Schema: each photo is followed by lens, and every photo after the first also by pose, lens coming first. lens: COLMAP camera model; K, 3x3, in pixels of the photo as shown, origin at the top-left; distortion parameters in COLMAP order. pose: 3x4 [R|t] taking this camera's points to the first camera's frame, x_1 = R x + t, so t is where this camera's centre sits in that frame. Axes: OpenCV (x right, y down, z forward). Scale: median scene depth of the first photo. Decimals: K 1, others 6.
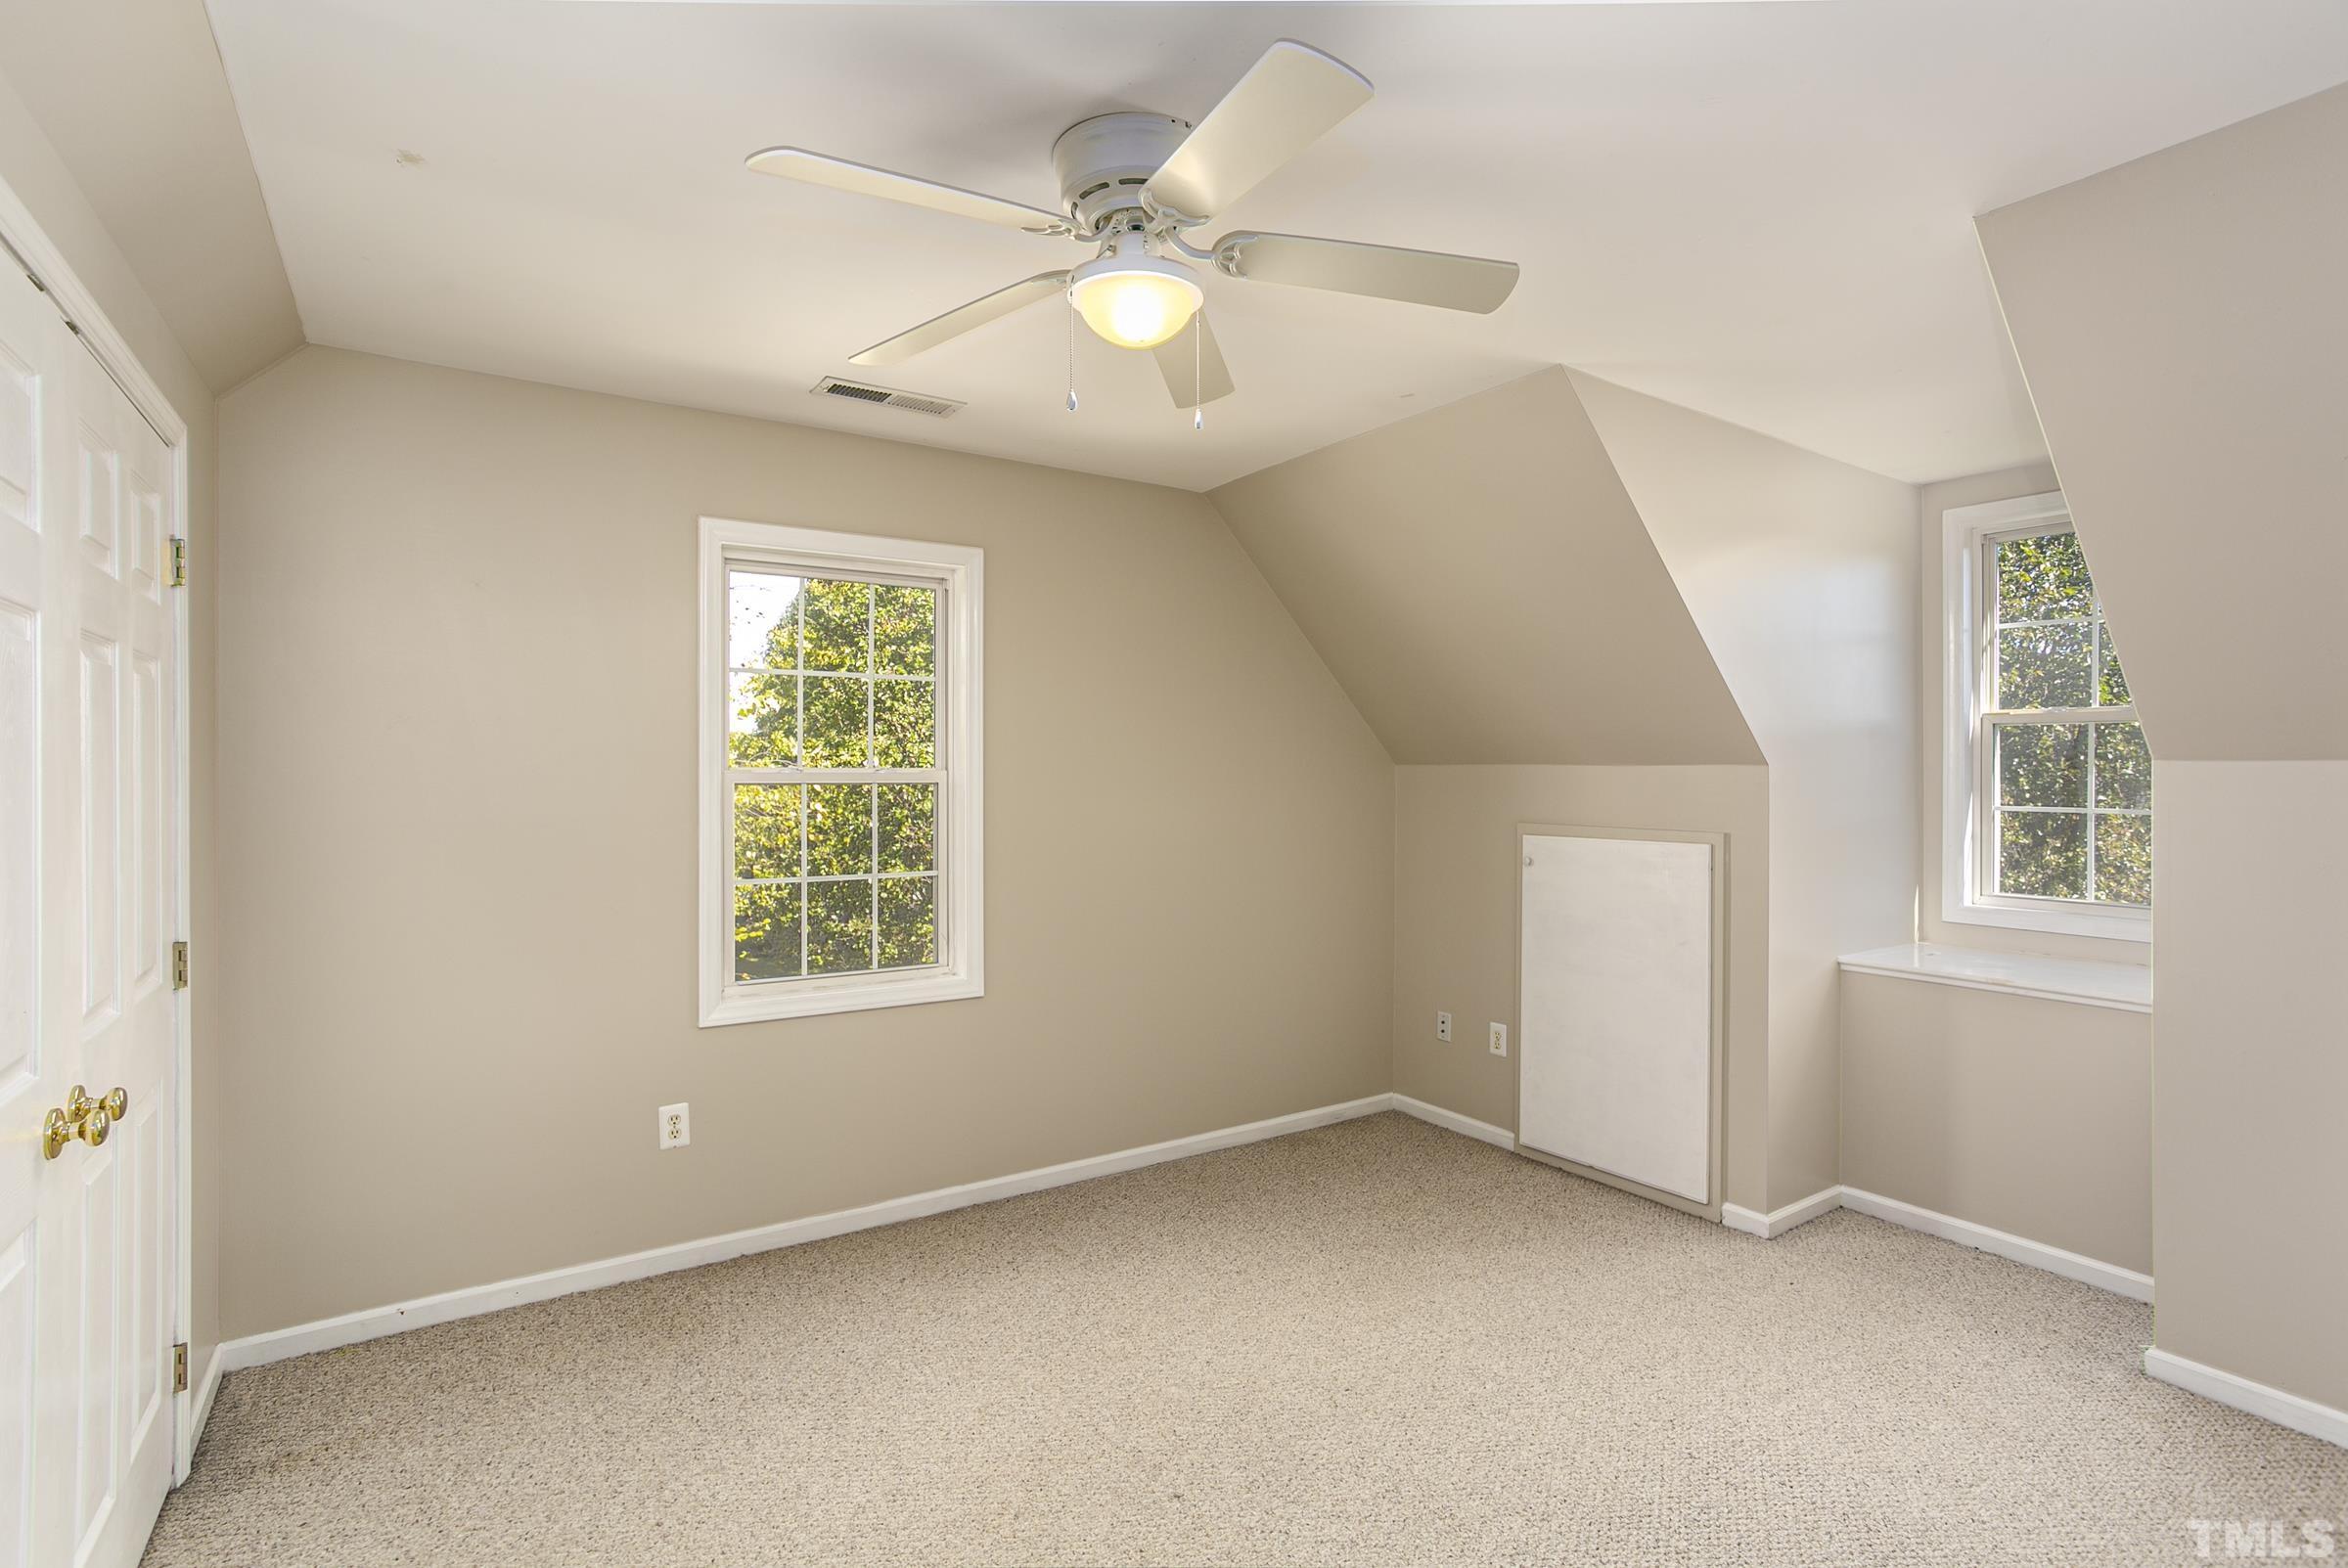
lens RADIAL K [[1118.4, 0, 1154.3], [0, 1118.4, 774.2], [0, 0, 1]] dist [-0.046992, 0.031429]
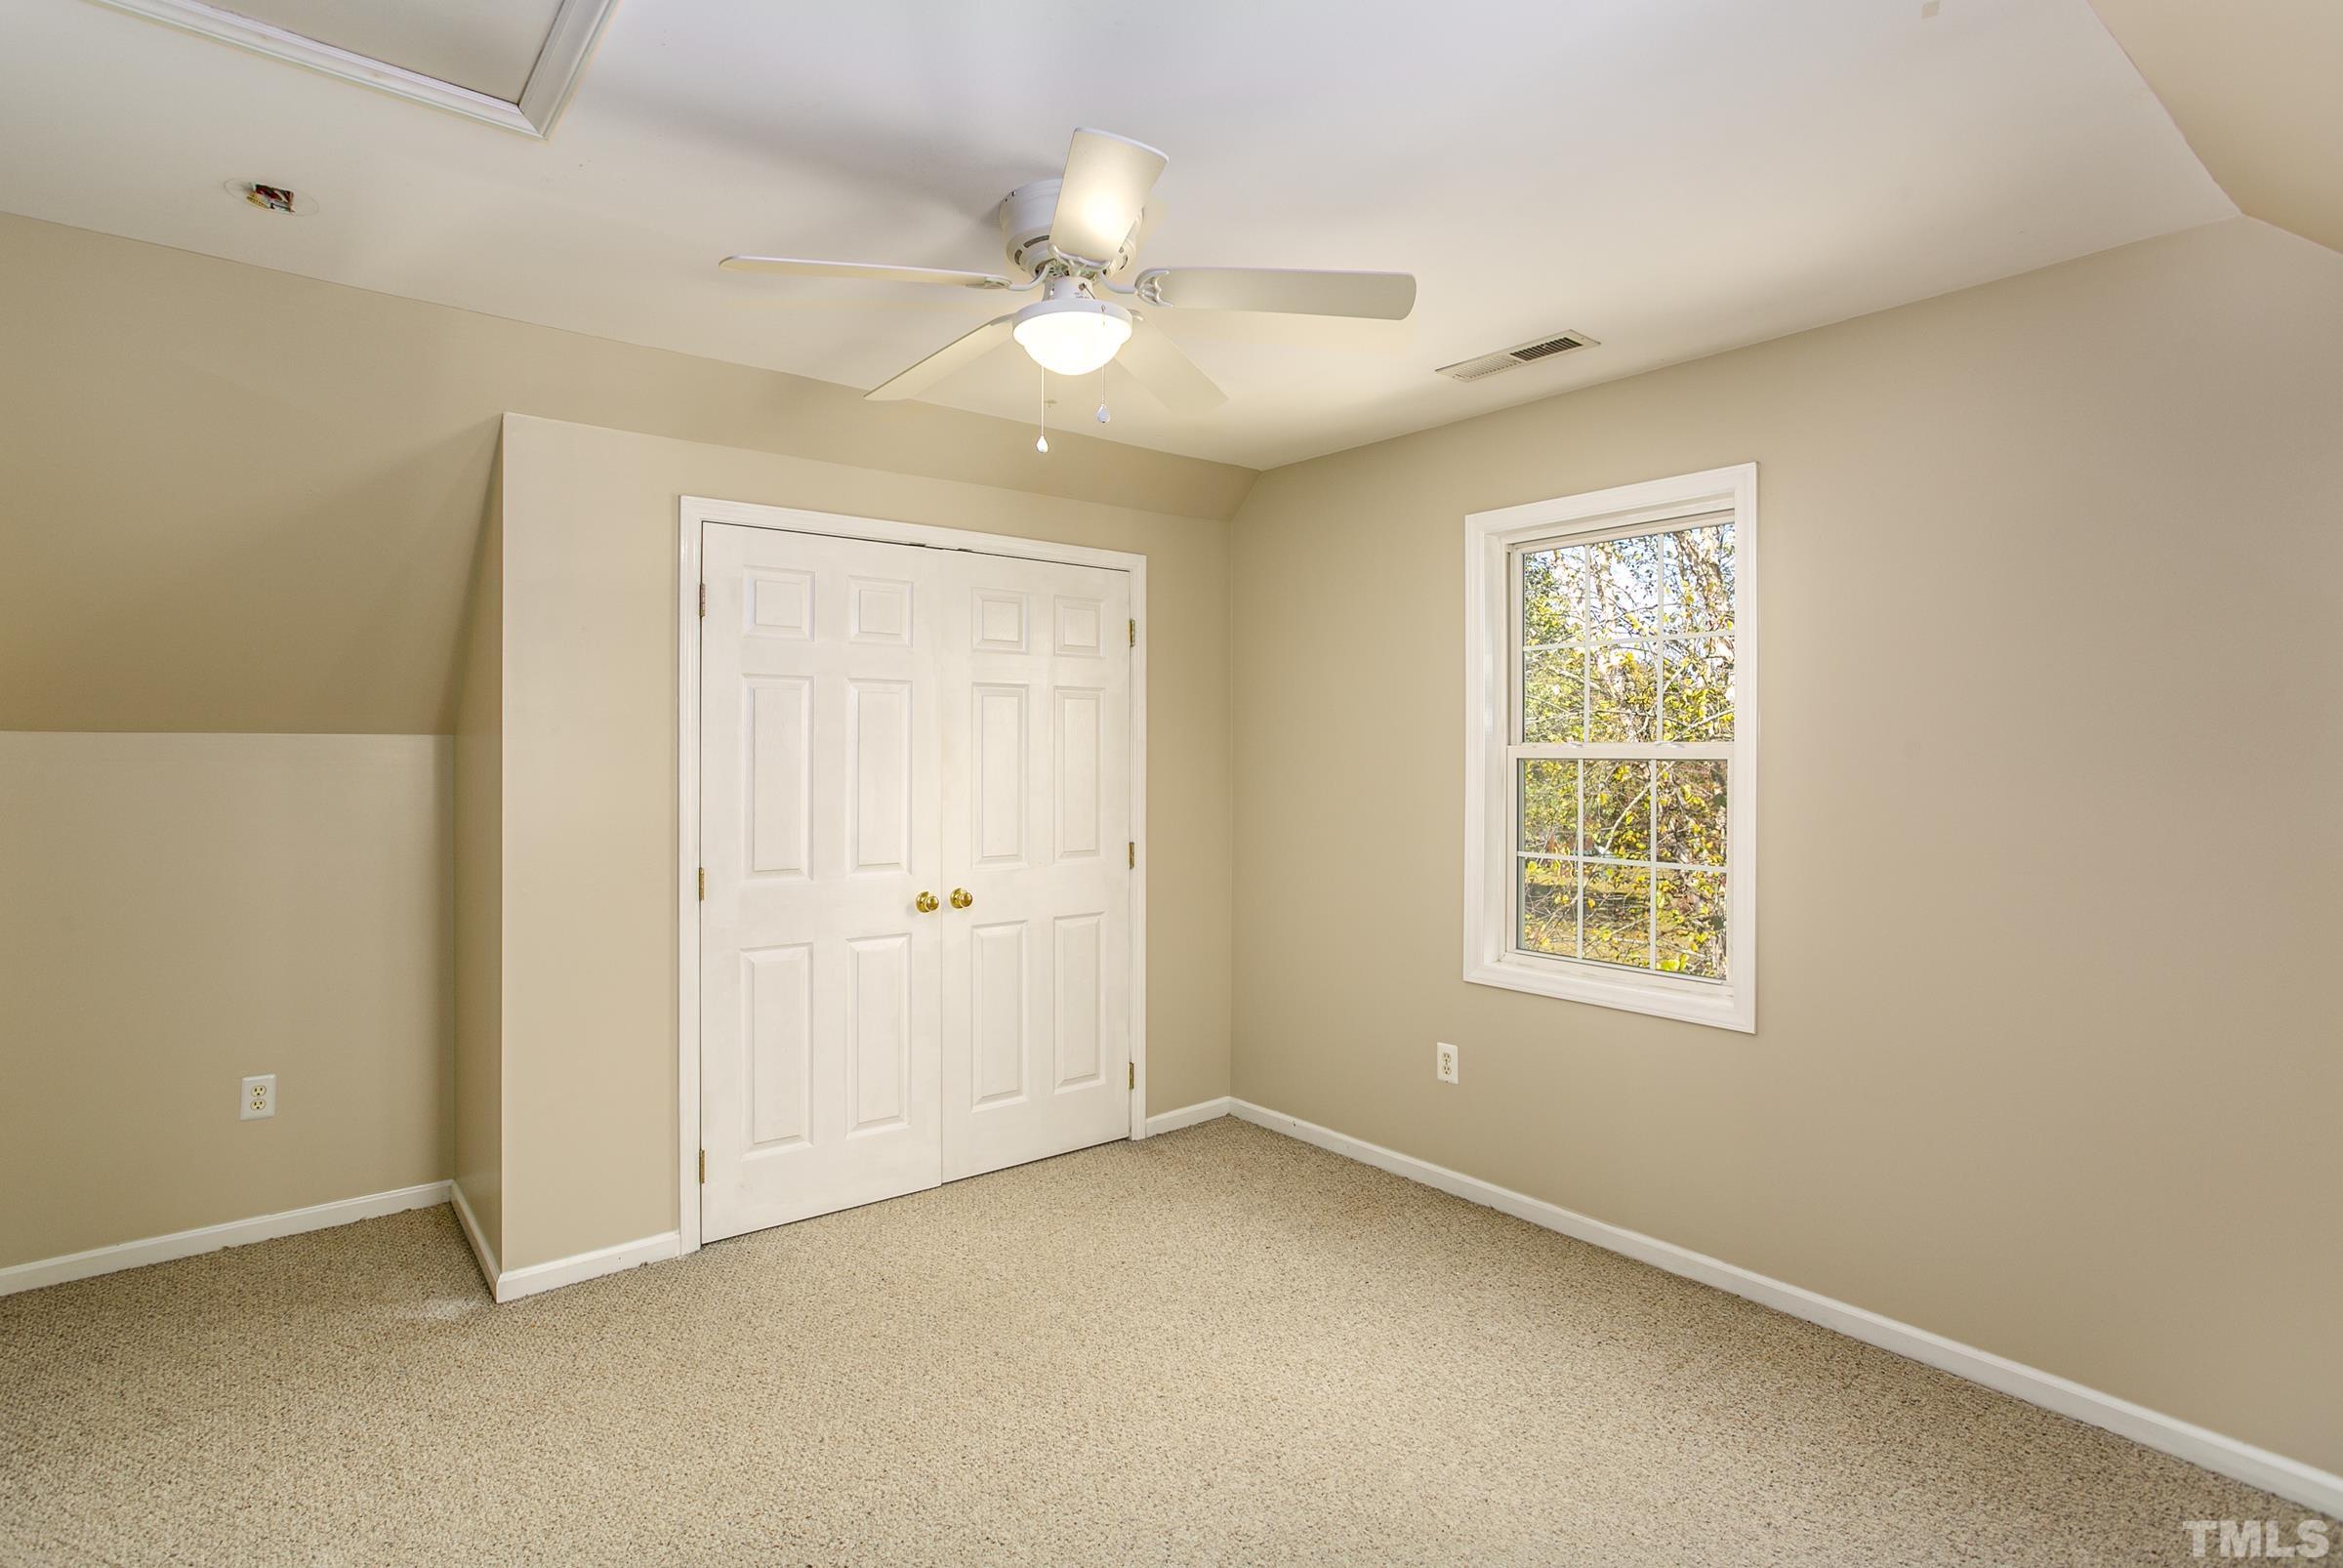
lens RADIAL K [[1186.2, 0, 1164.4], [0, 1186.2, 756.4], [0, 0, 1]] dist [-0.046560, 0.044867]
pose [[0.086542, -0.000765, -0.996248, 0.724818], [-0.002901, 0.999995, -0.001020, 0.008020], [0.996244, 0.002978, 0.086539, 0.597650]]
